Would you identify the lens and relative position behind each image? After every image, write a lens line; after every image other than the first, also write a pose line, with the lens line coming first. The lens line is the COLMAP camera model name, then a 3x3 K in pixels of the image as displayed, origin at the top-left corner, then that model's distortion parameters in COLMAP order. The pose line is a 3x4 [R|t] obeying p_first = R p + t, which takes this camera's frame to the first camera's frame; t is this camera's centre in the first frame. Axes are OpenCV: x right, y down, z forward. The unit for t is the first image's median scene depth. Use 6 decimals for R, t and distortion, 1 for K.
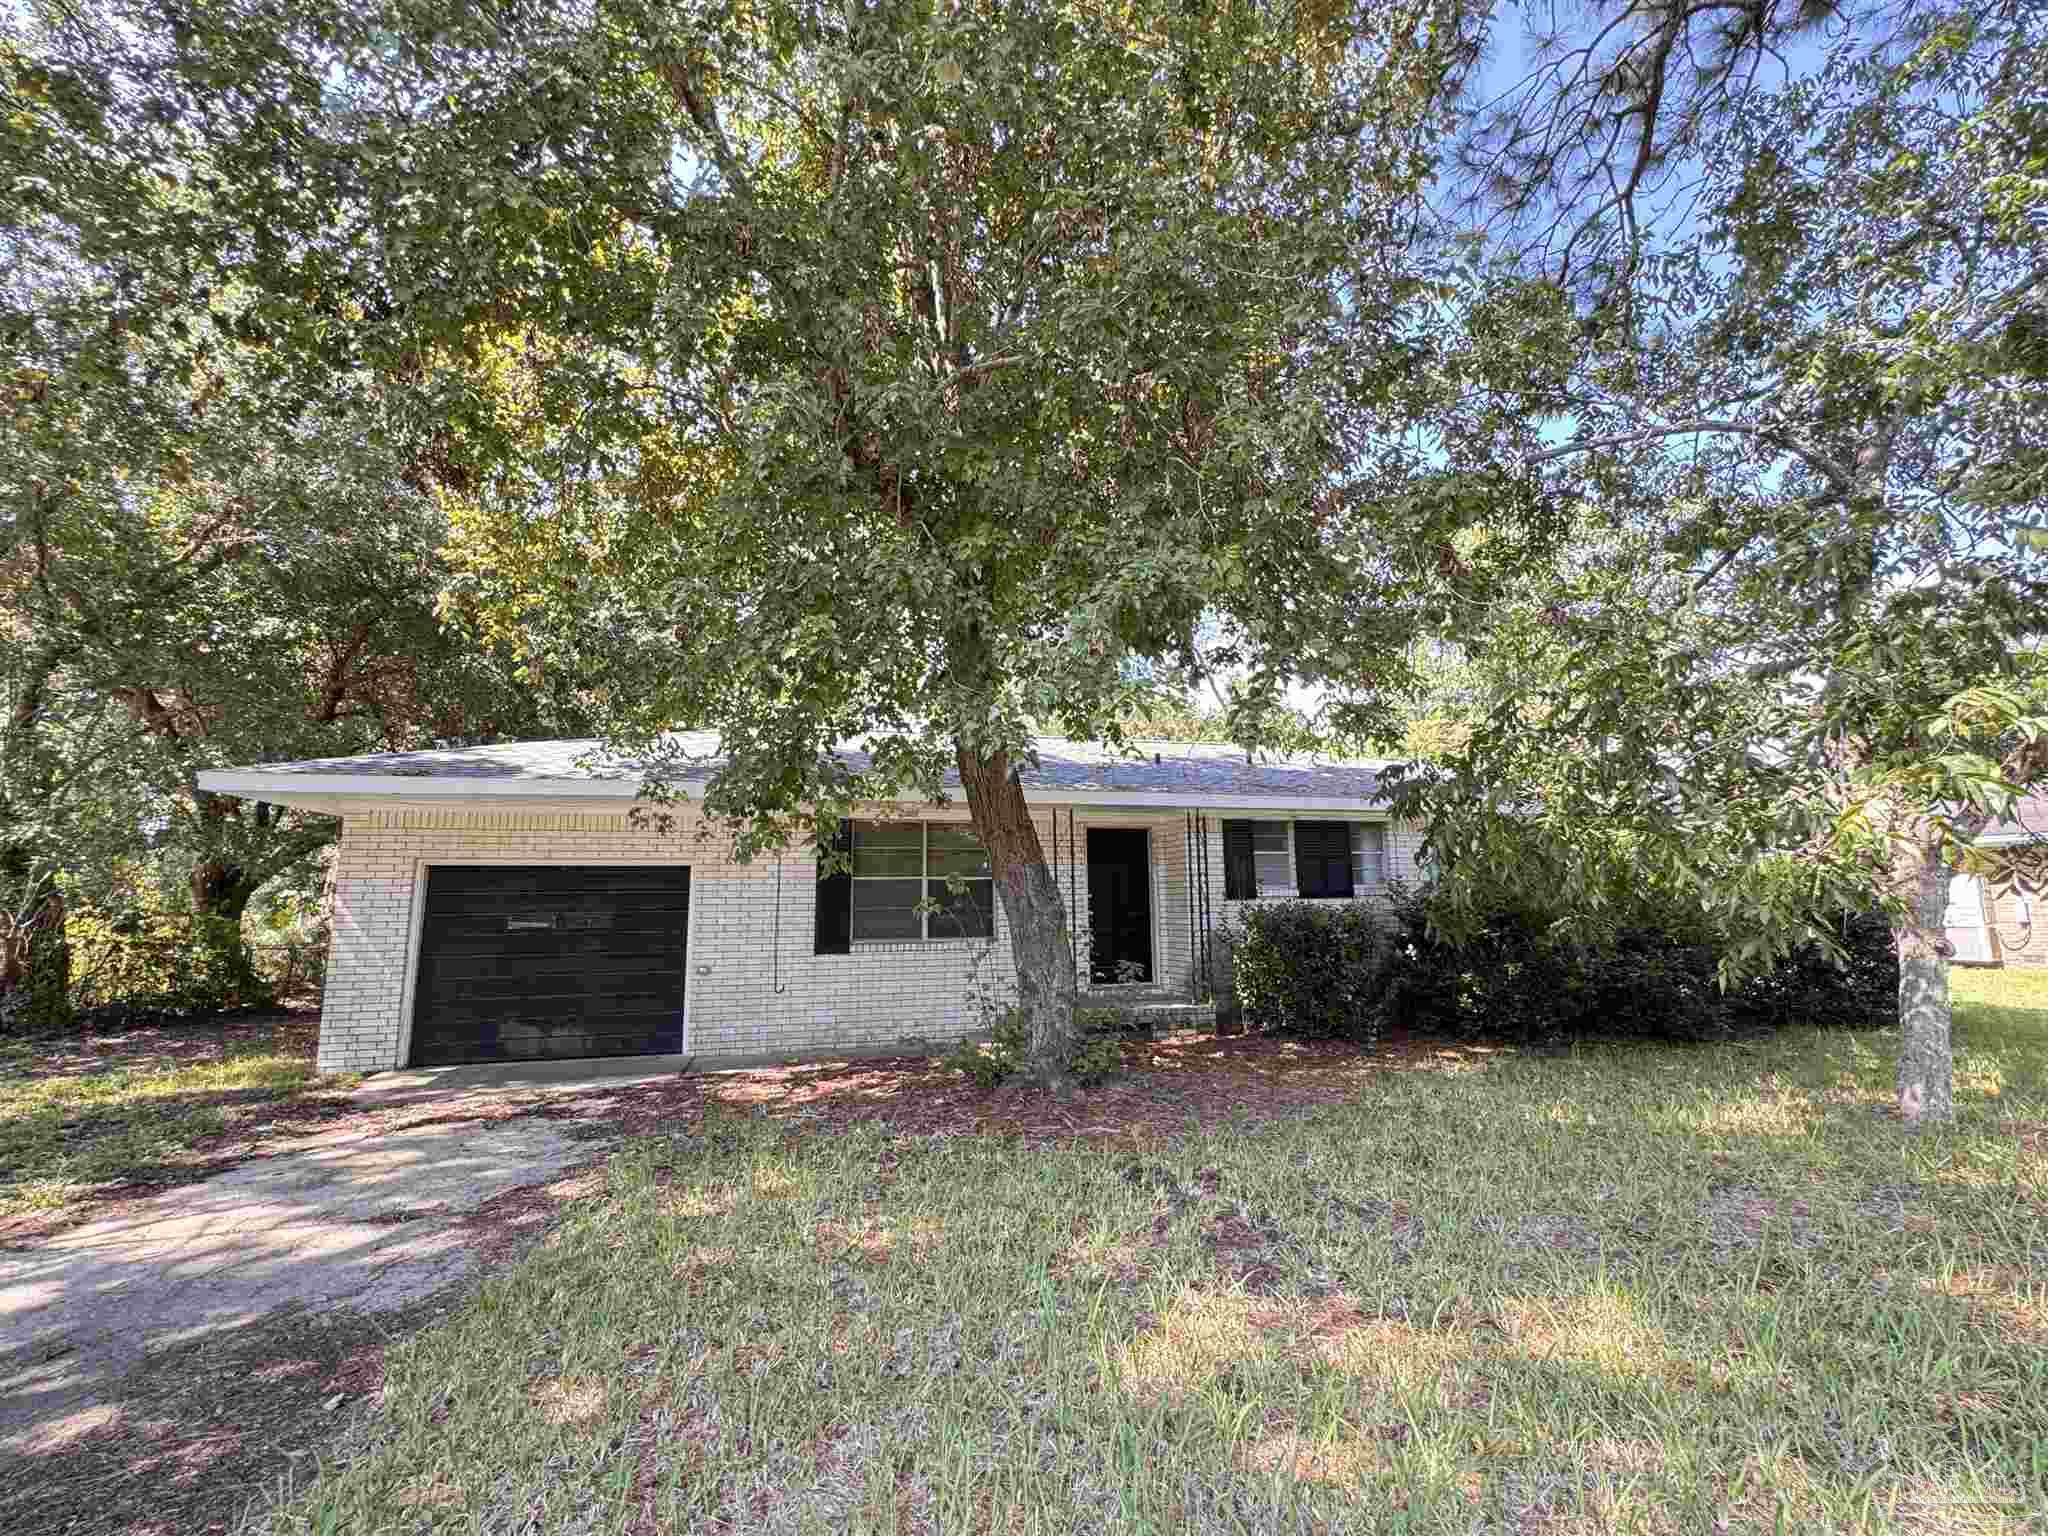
lens RADIAL K [[831.5, 0, 1042.6], [0, 831.5, 770.3], [0, 0, 1]] dist [-0.000820, 0.000130]
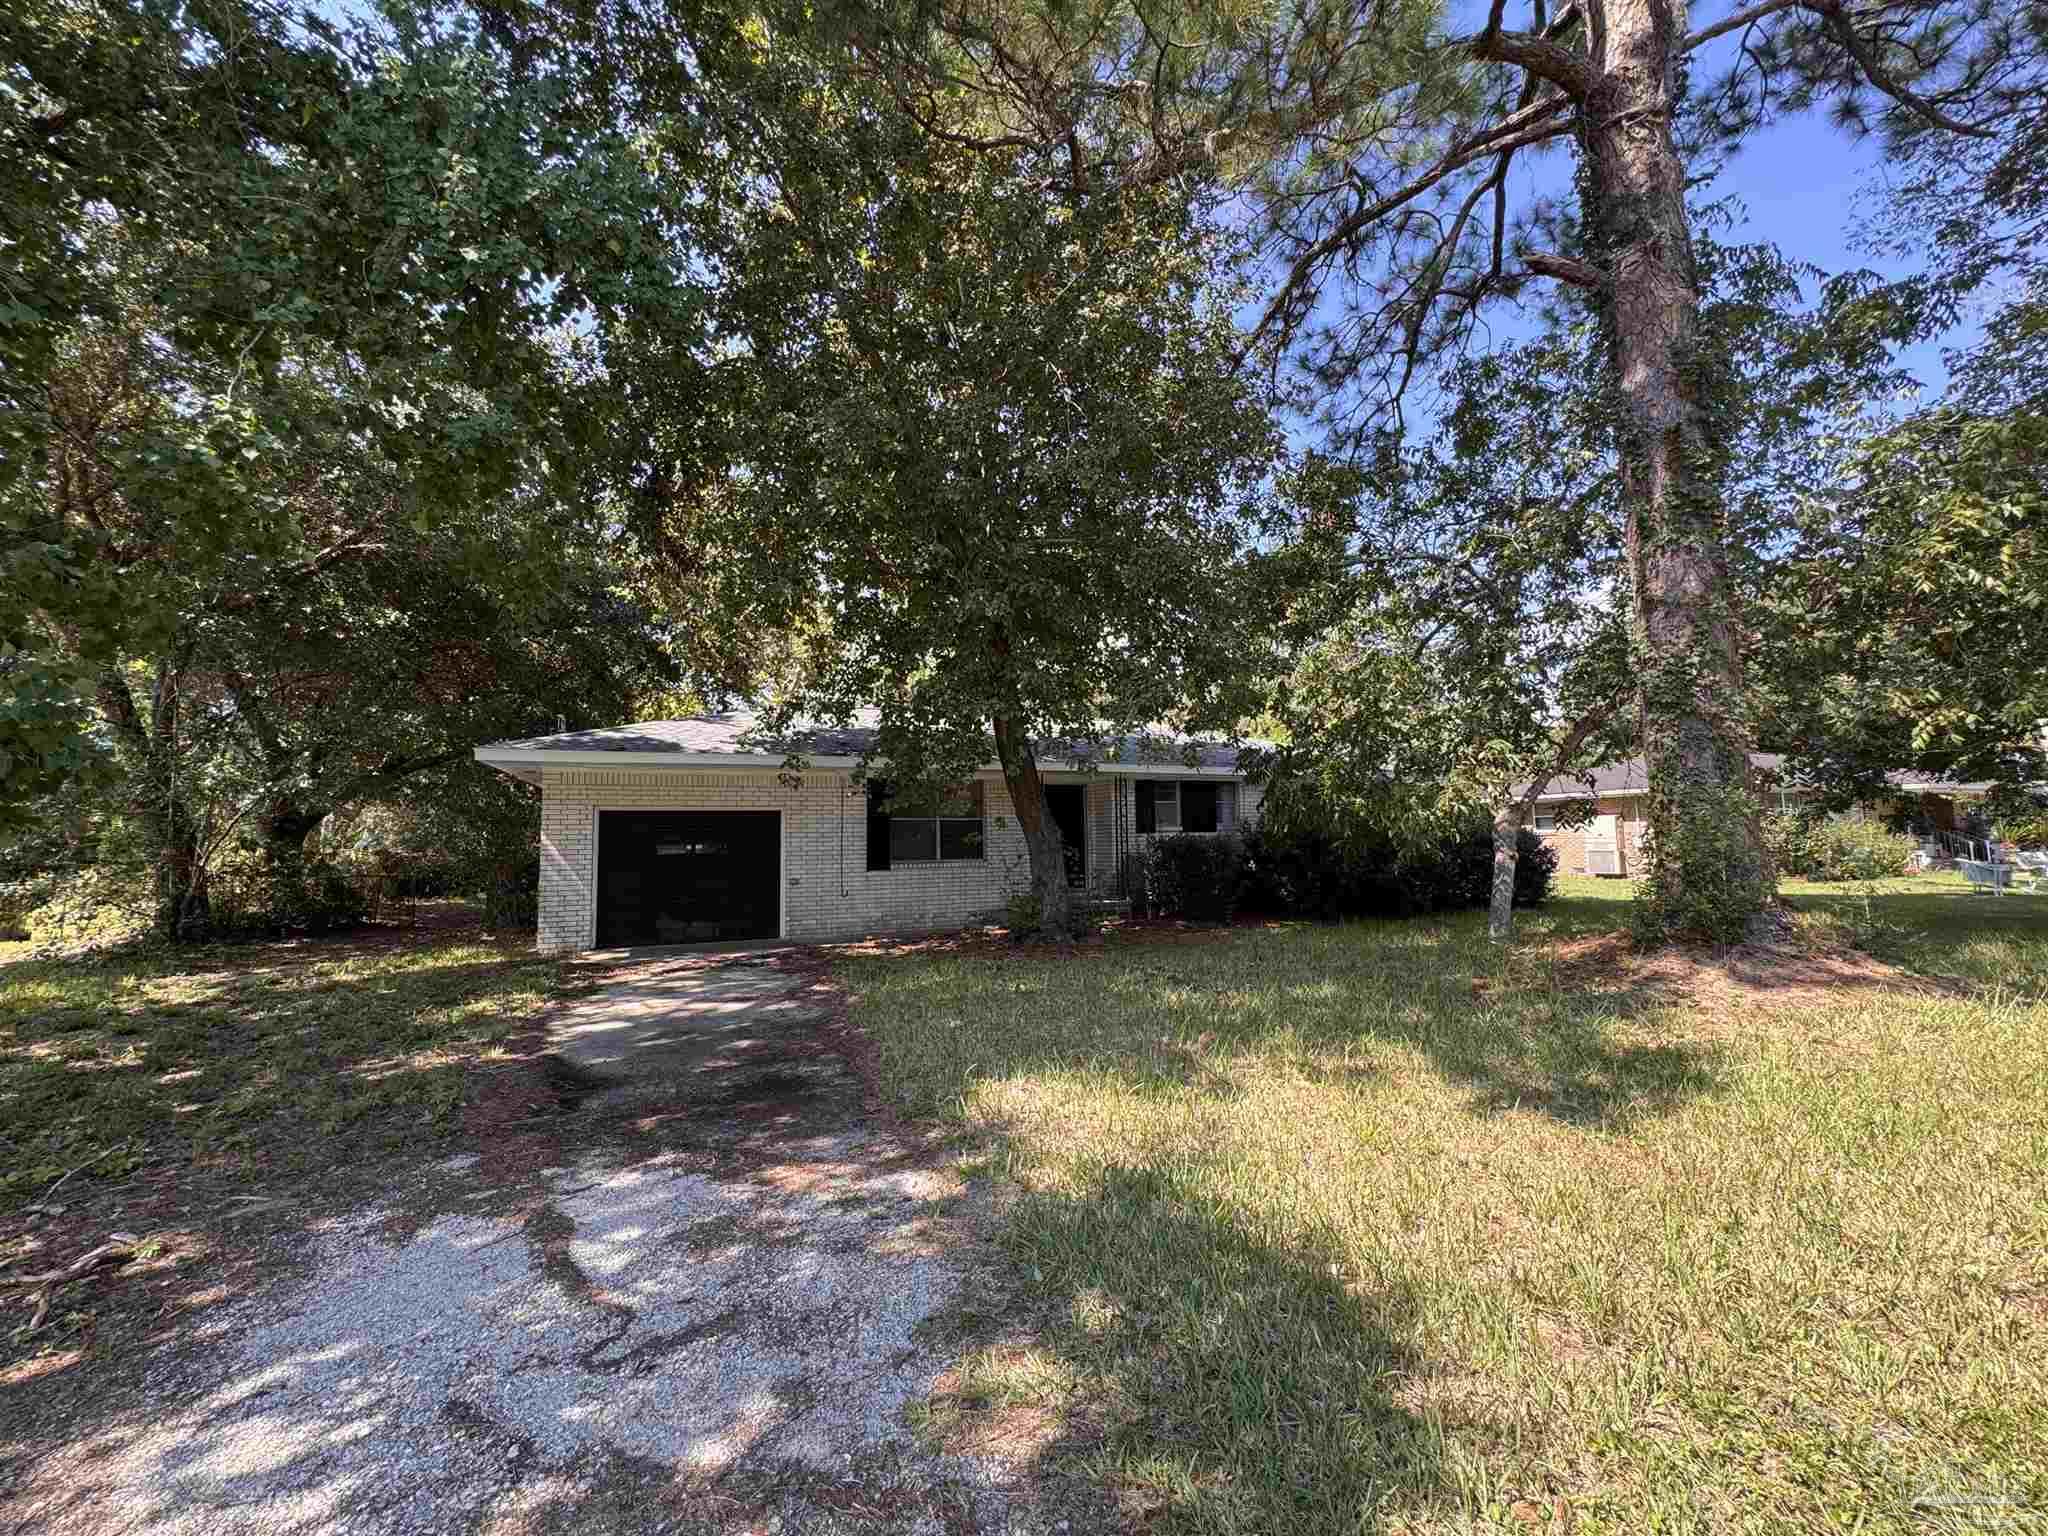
lens RADIAL K [[831.5, 0, 1010.1], [0, 831.5, 763.6], [0, 0, 1]] dist [-0.000820, 0.000130]
pose [[0.989964, 0.009059, 0.141032, -0.240278], [-0.018409, 0.997707, 0.065136, -0.070212], [-0.140119, -0.067078, 0.987860, -0.491431]]
